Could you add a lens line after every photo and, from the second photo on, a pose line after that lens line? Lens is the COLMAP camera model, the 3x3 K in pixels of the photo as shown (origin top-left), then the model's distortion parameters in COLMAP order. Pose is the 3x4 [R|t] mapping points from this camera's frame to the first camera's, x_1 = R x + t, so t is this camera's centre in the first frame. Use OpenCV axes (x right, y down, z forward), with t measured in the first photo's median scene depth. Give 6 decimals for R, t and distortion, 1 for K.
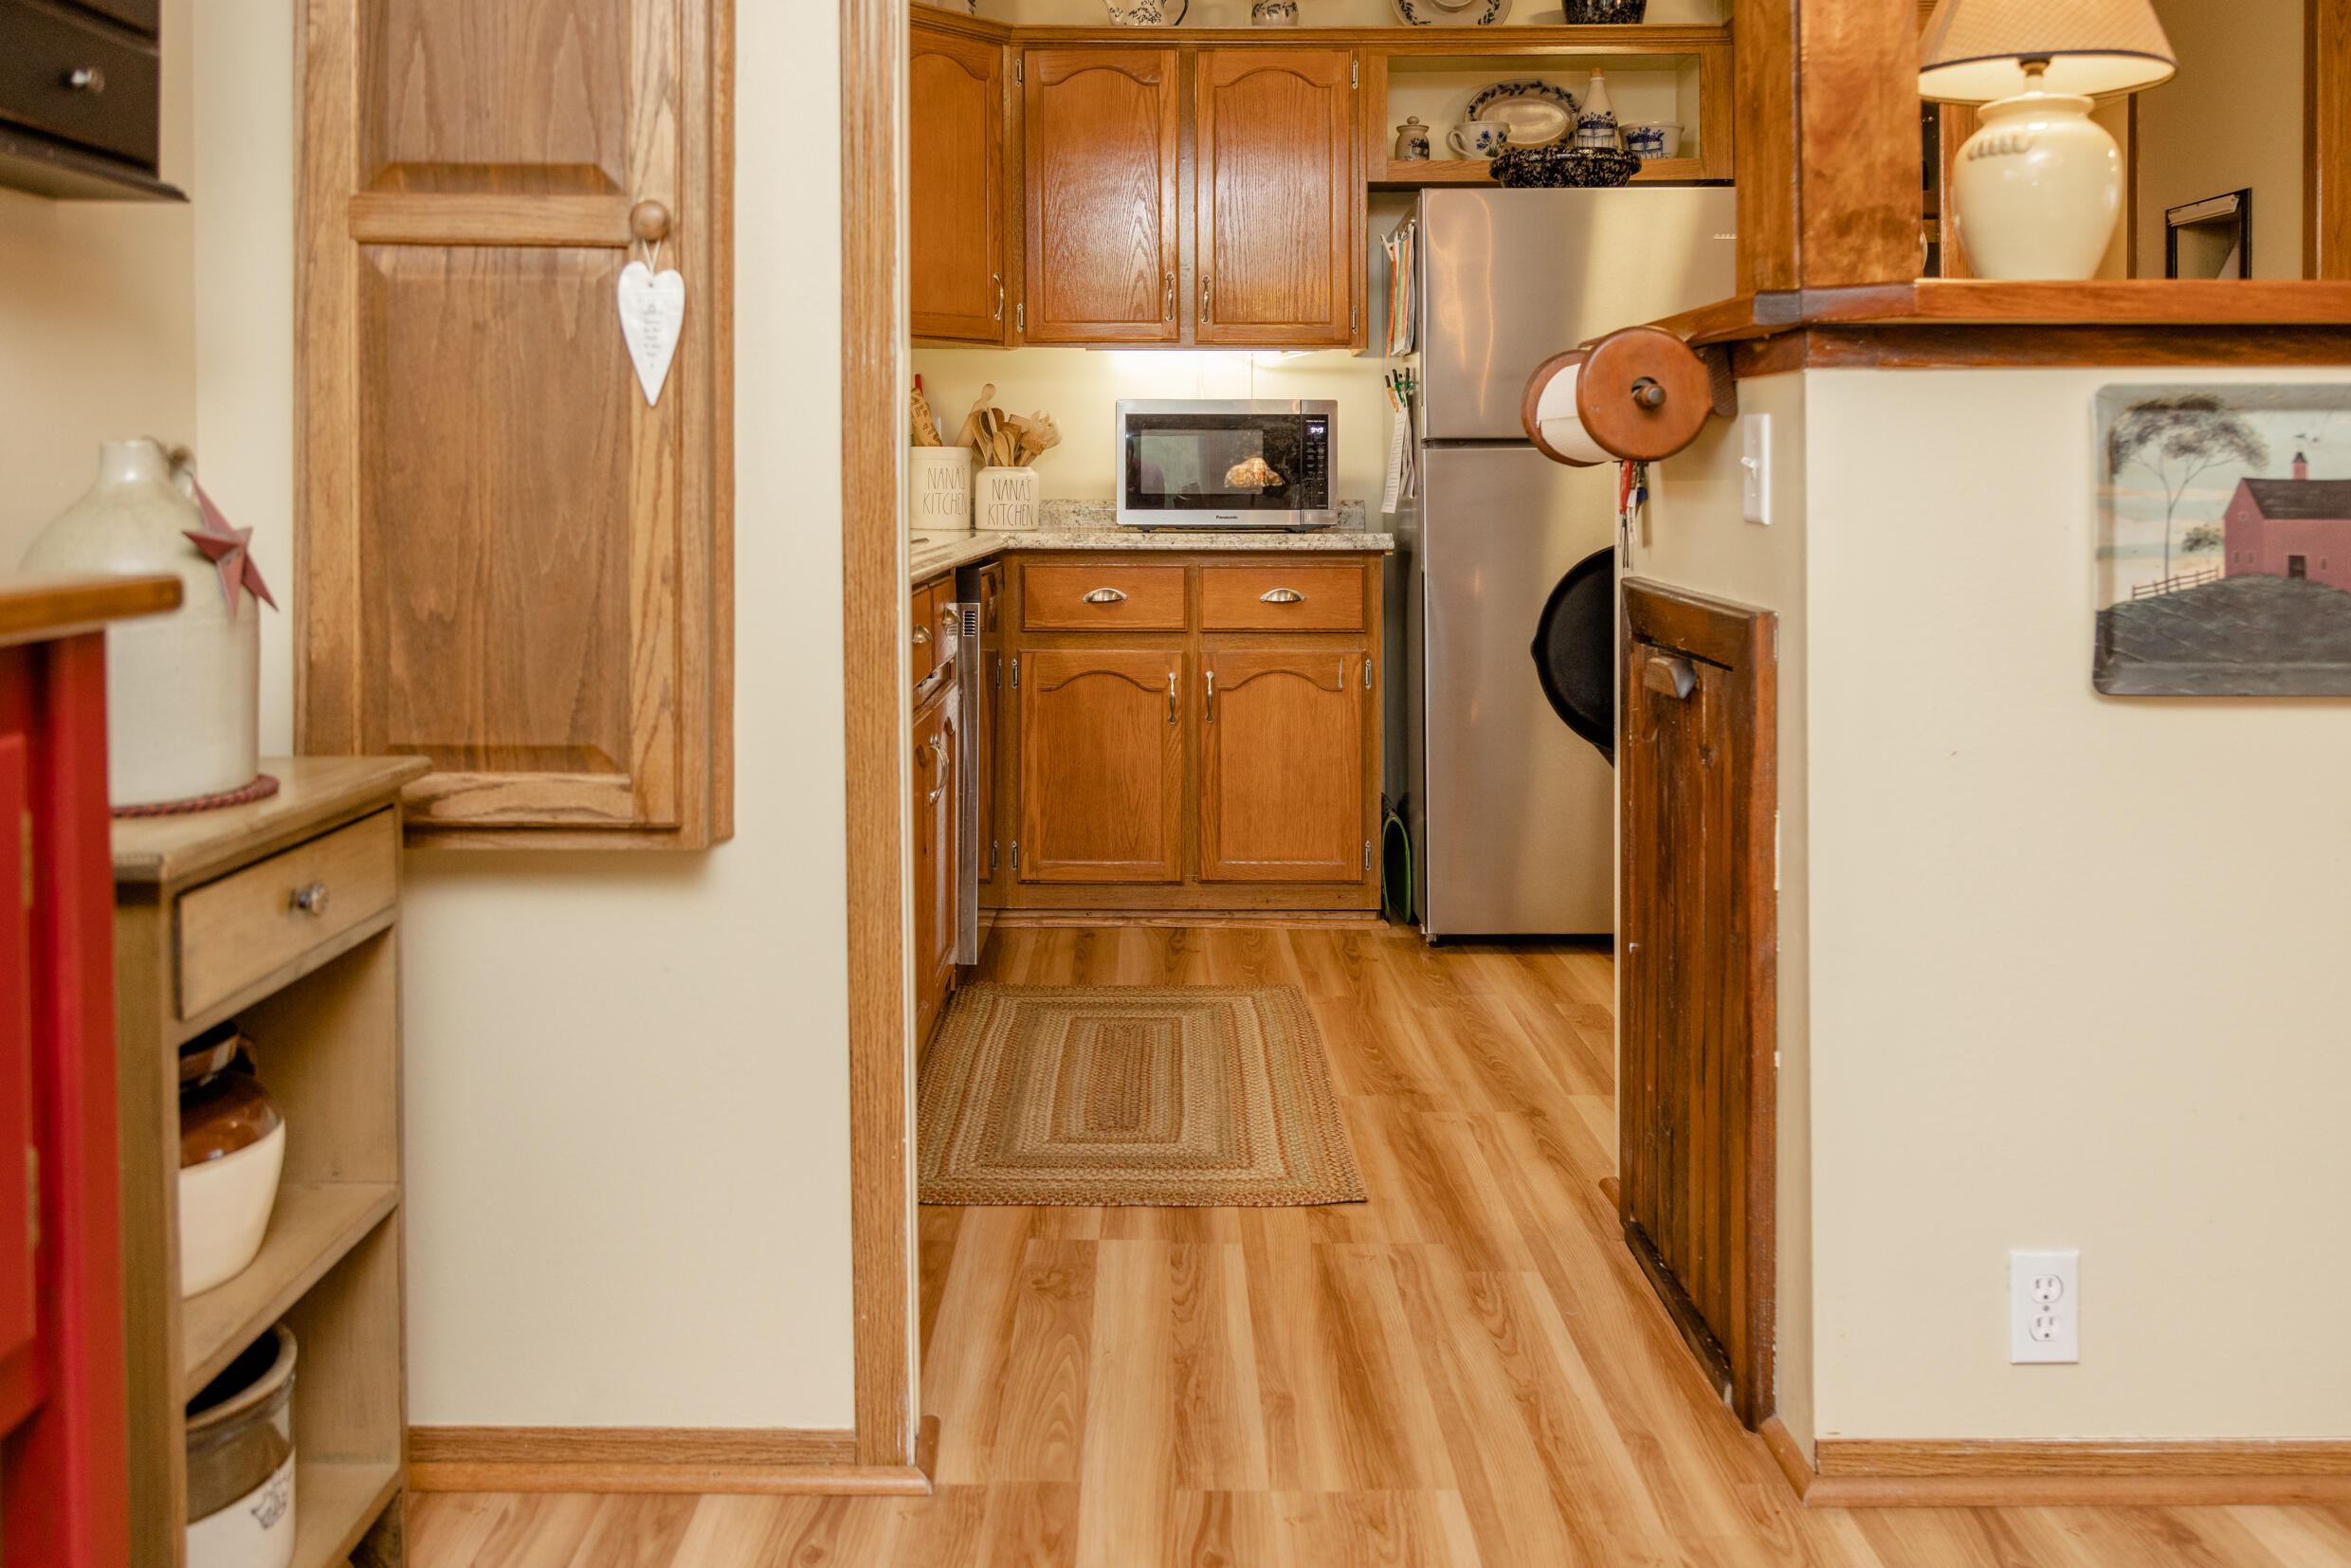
lens RADIAL K [[3693.3, 0, 1177.2], [0, 3693.3, 792.4], [0, 0, 1]] dist [0.040310, 0.000000]
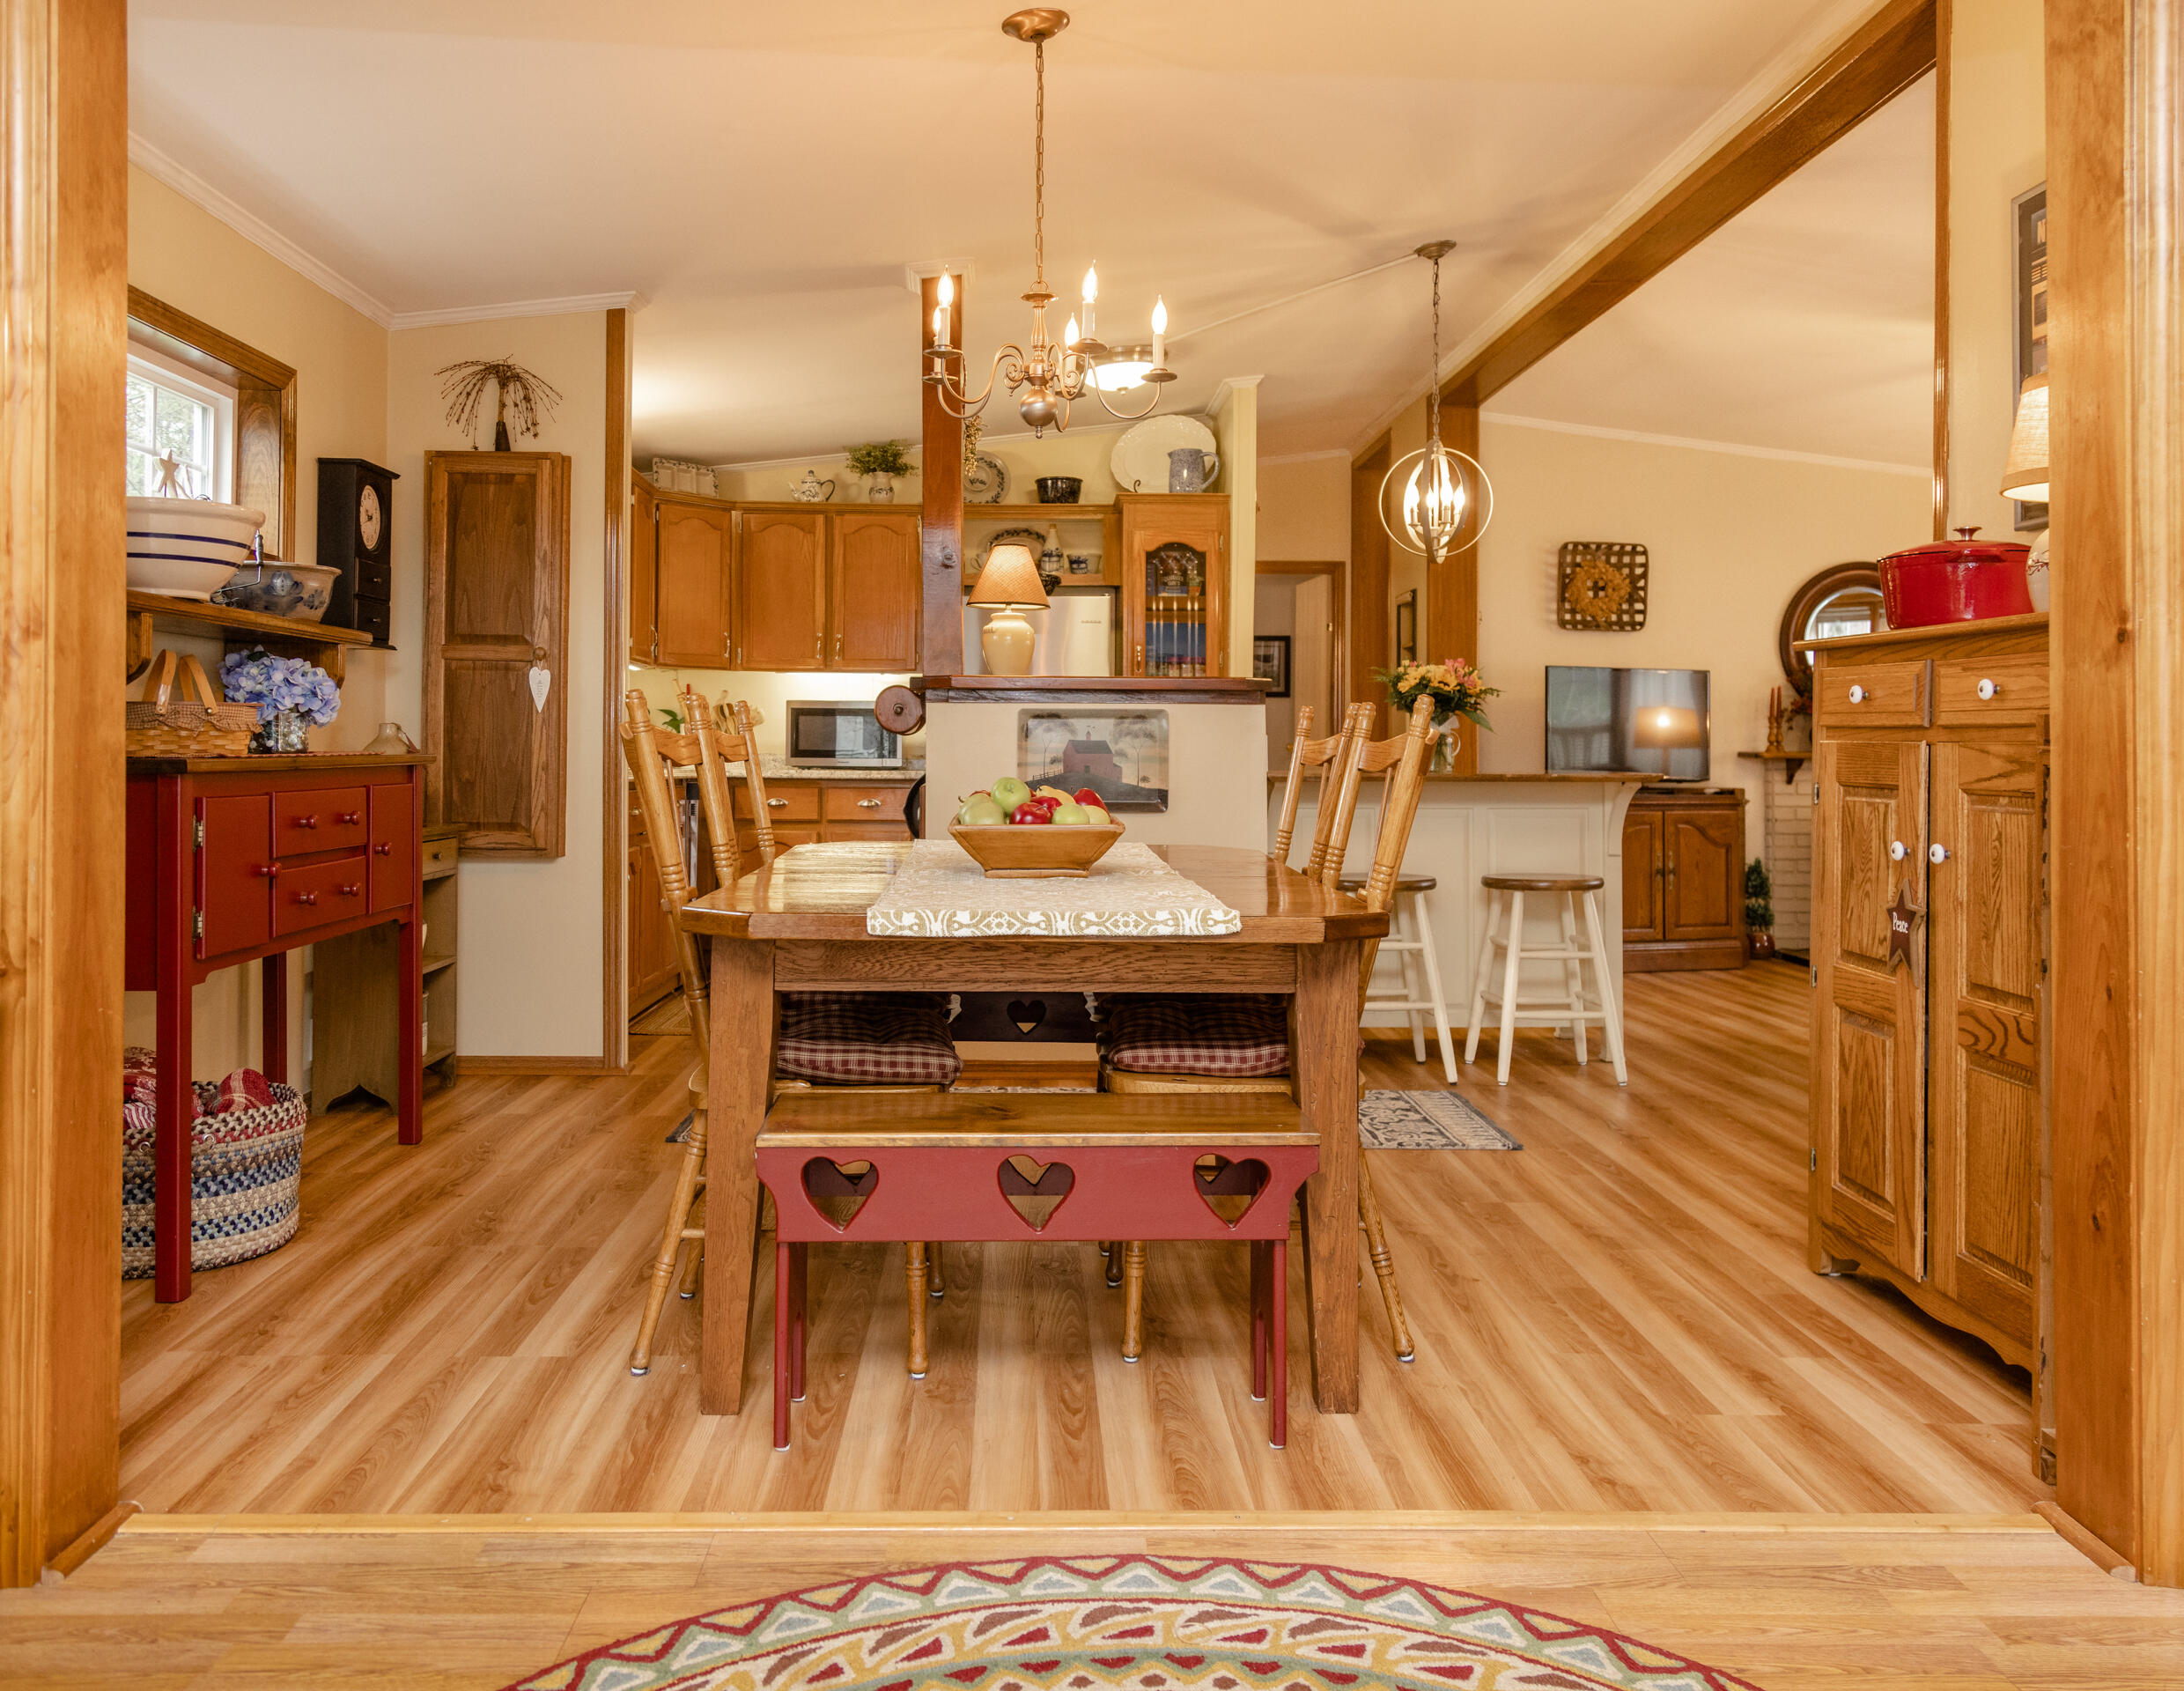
lens RADIAL K [[3156.7, 0, 1094.2], [0, 3156.7, 829.6], [0, 0, 1]] dist [0.027703, 0.000000]
pose [[0.999450, 0.005256, 0.032742, 0.233054], [-0.003310, 0.998239, -0.059230, 0.146298], [-0.032996, 0.059089, 0.997707, -1.628213]]
